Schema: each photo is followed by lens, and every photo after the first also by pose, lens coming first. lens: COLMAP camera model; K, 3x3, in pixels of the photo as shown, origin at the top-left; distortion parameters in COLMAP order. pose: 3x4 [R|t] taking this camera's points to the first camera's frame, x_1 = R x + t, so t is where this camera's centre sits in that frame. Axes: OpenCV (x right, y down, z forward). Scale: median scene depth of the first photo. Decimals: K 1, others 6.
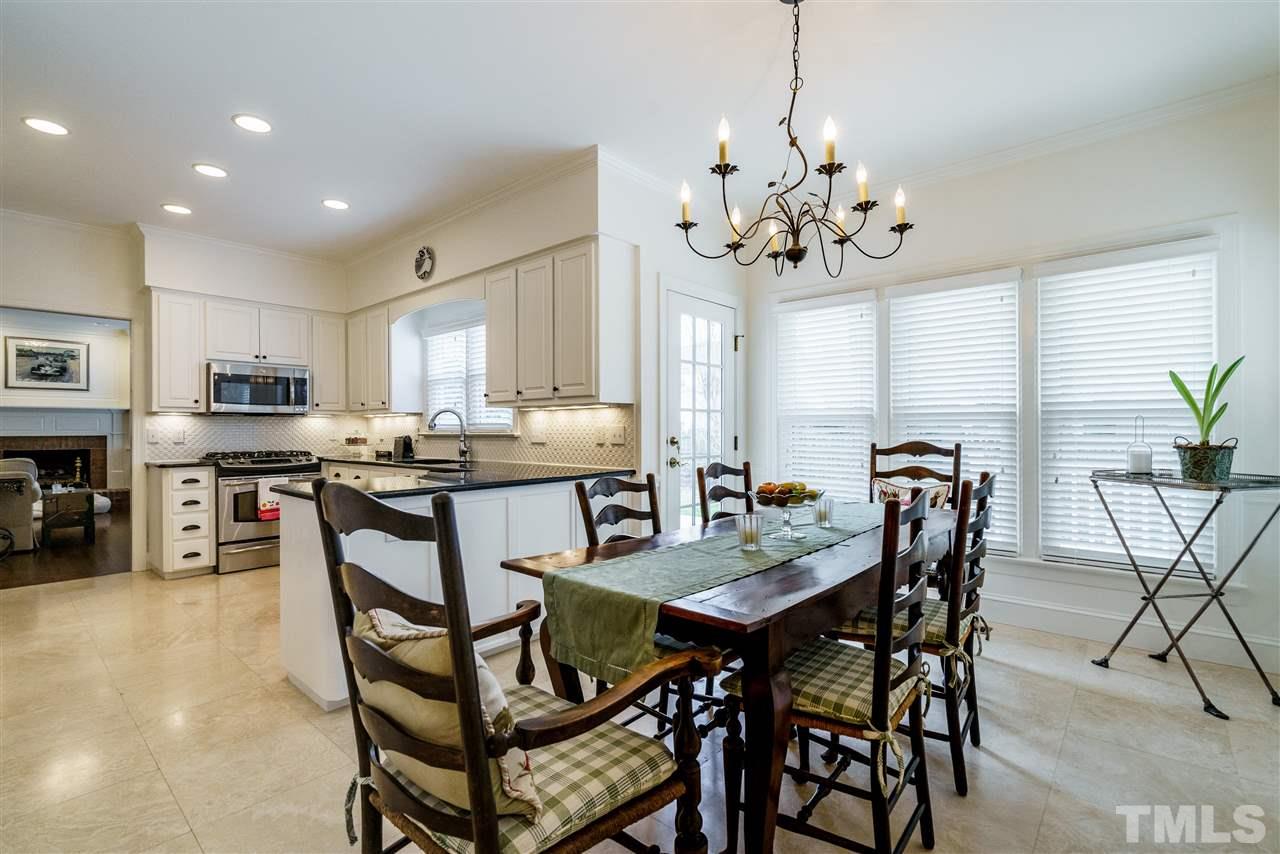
lens RADIAL K [[586.6, 0, 638.9], [0, 586.6, 428.3], [0, 0, 1]] dist [-0.002515, 0.000897]
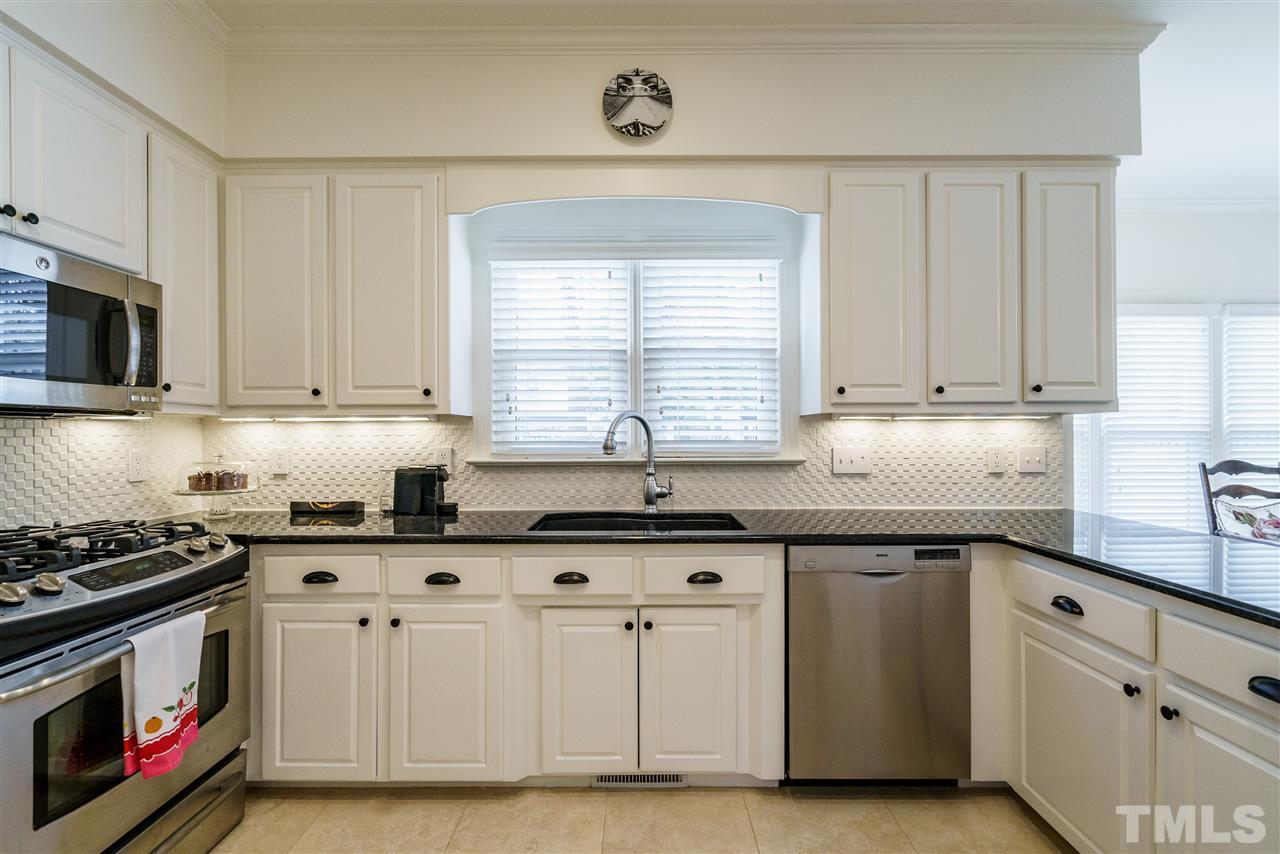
lens RADIAL K [[586.6, 0, 637.9], [0, 586.6, 427.9], [0, 0, 1]] dist [-0.002515, 0.000897]
pose [[0.749813, 0.008319, 0.661597, -0.646767], [-0.002041, 0.999945, -0.010261, -0.013729], [-0.661646, 0.006344, 0.749789, 0.615014]]
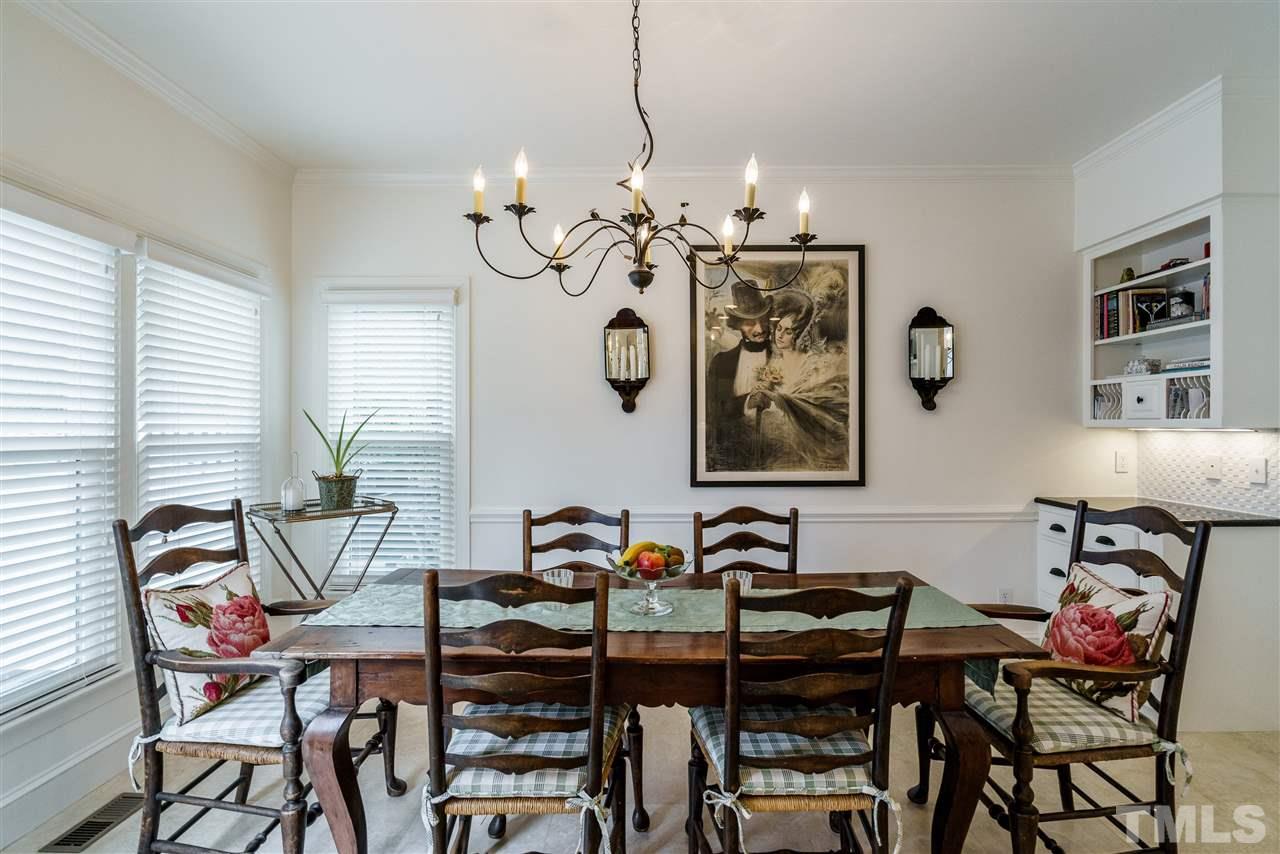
lens RADIAL K [[586.6, 0, 646.5], [0, 586.6, 430.5], [0, 0, 1]] dist [-0.002515, 0.000897]
pose [[-0.650372, 0.004491, 0.759602, -0.162880], [0.003845, 0.999989, -0.002620, -0.029724], [-0.759606, 0.001217, -0.650383, 0.679280]]
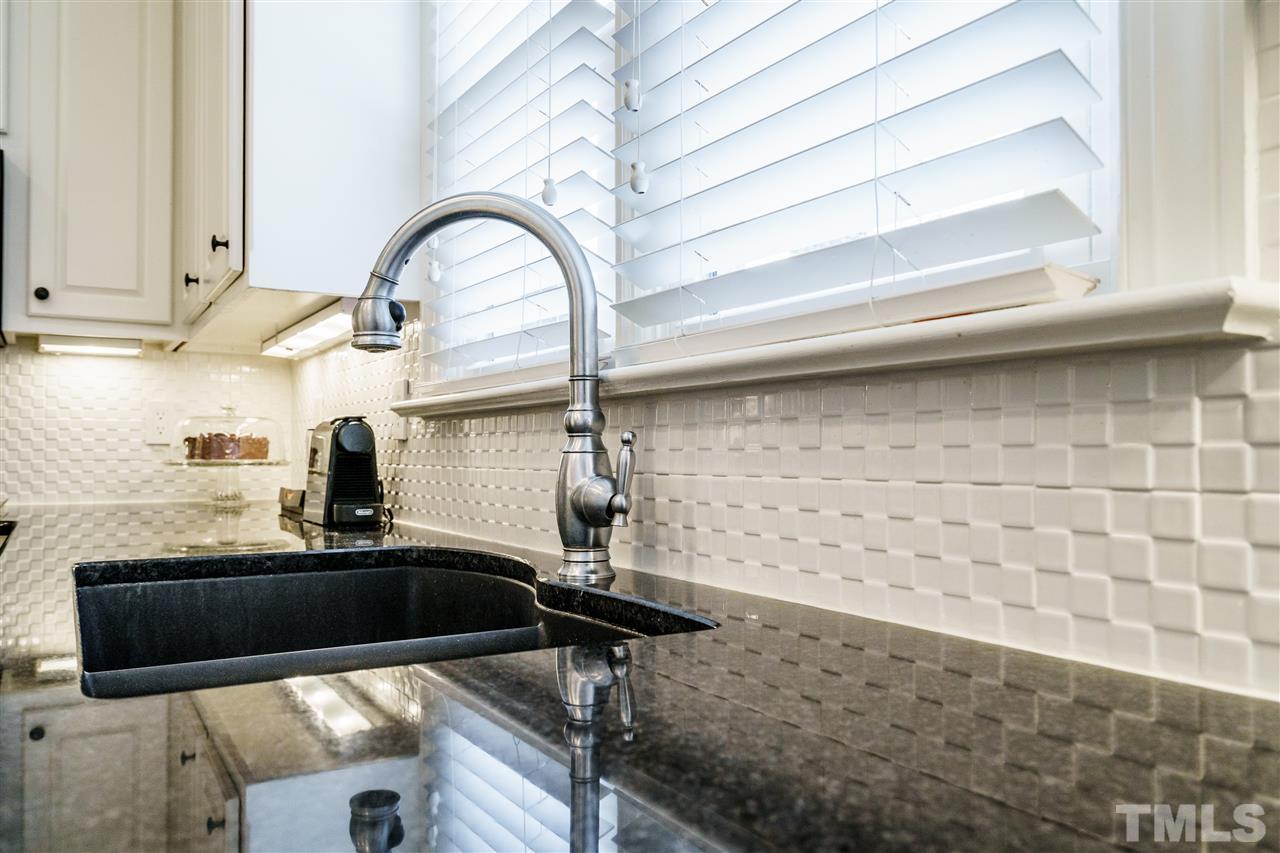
lens RADIAL K [[968.9, 0, 641.3], [0, 968.9, 431.5], [0, 0, 1]] dist [-0.001007, 0.000414]
pose [[0.953727, -0.001283, -0.300673, -0.220693], [-0.003984, 0.999849, -0.016903, 0.025401], [0.300649, 0.017319, 0.953578, 0.789200]]
